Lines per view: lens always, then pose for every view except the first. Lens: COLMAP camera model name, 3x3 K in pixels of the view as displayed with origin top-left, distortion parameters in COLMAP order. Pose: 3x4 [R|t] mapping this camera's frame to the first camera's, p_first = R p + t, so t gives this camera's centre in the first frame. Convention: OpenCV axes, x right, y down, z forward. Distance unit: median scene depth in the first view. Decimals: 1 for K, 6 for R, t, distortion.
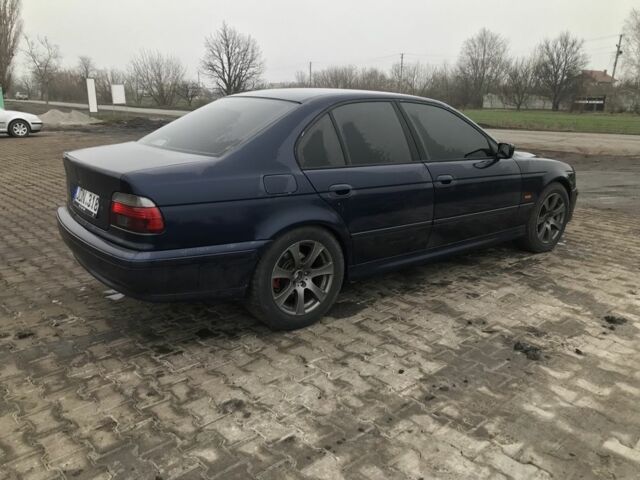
lens RADIAL K [[553.0, 0, 320.0], [0, 553.0, 240.0], [0, 0, 1]] dist [0.014638, 0.016823]
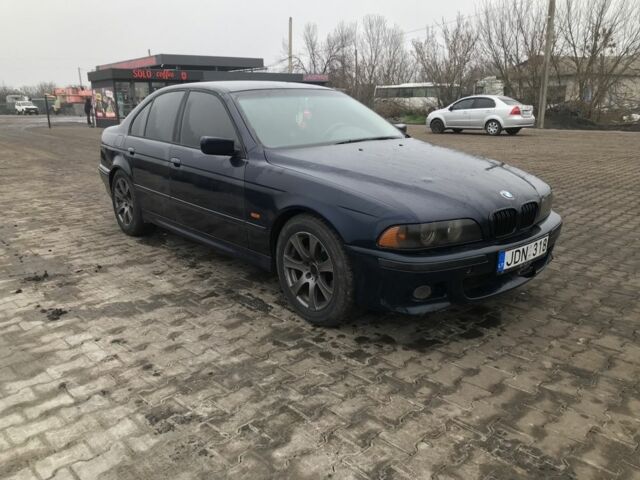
lens RADIAL K [[538.2, 0, 320.0], [0, 538.2, 240.0], [0, 0, 1]] dist [-0.006842, -0.001211]
pose [[0.003800, 0.230383, -0.973093, 1.272709], [-0.246529, 0.943281, 0.222362, -0.267018], [0.969128, 0.239050, 0.060380, 1.230320]]
